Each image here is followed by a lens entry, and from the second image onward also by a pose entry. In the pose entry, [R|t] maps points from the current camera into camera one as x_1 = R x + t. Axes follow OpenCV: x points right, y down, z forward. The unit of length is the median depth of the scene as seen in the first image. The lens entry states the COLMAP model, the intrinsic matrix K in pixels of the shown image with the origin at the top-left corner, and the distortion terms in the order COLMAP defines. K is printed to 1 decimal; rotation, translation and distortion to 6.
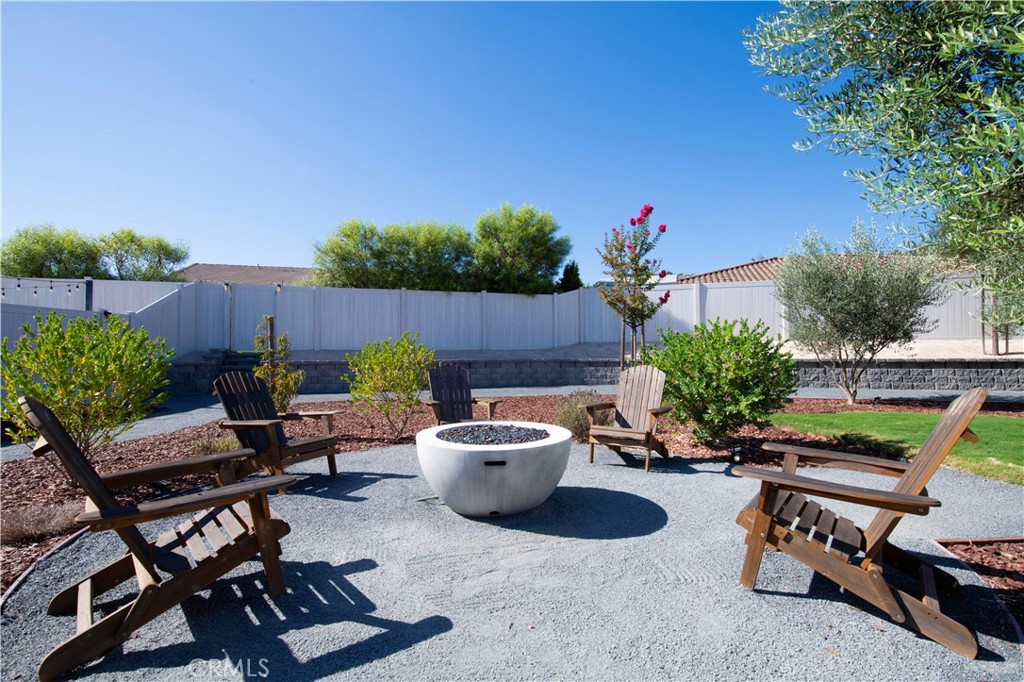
lens RADIAL K [[489.8, 0, 512.7], [0, 489.8, 341.6], [0, 0, 1]] dist [-0.000170, 0.000012]
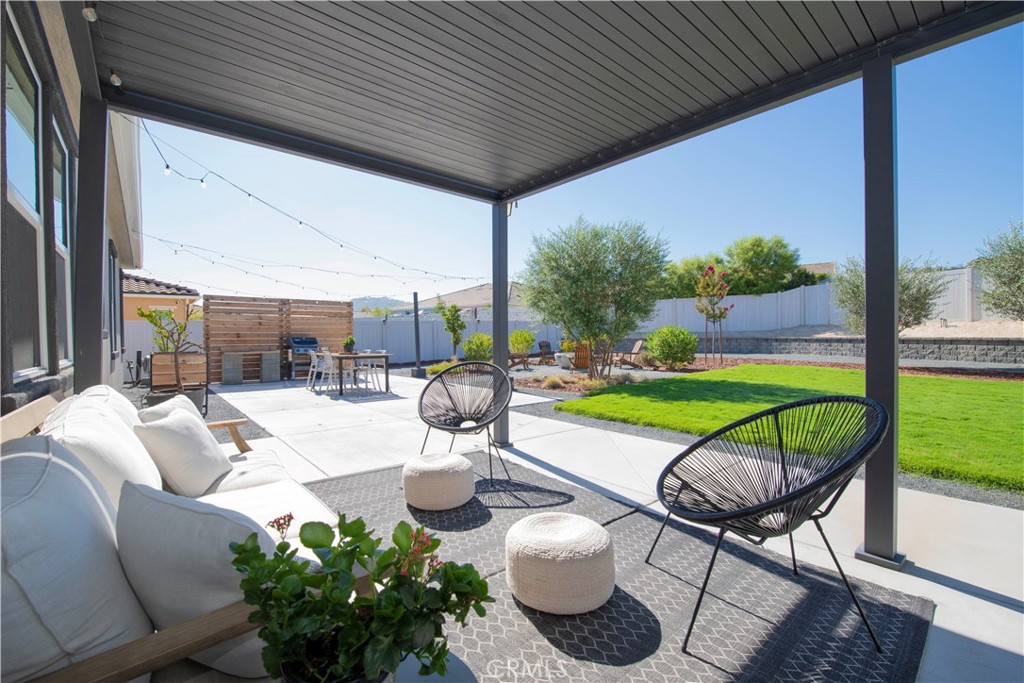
lens RADIAL K [[434.6, 0, 511.7], [0, 434.6, 340.4], [0, 0, 1]] dist [0.000028, 0.000000]
pose [[0.597514, 0.006397, -0.801833, 0.756213], [0.032336, 0.998963, 0.032066, -0.024344], [0.801206, -0.045088, 0.596687, -0.475402]]
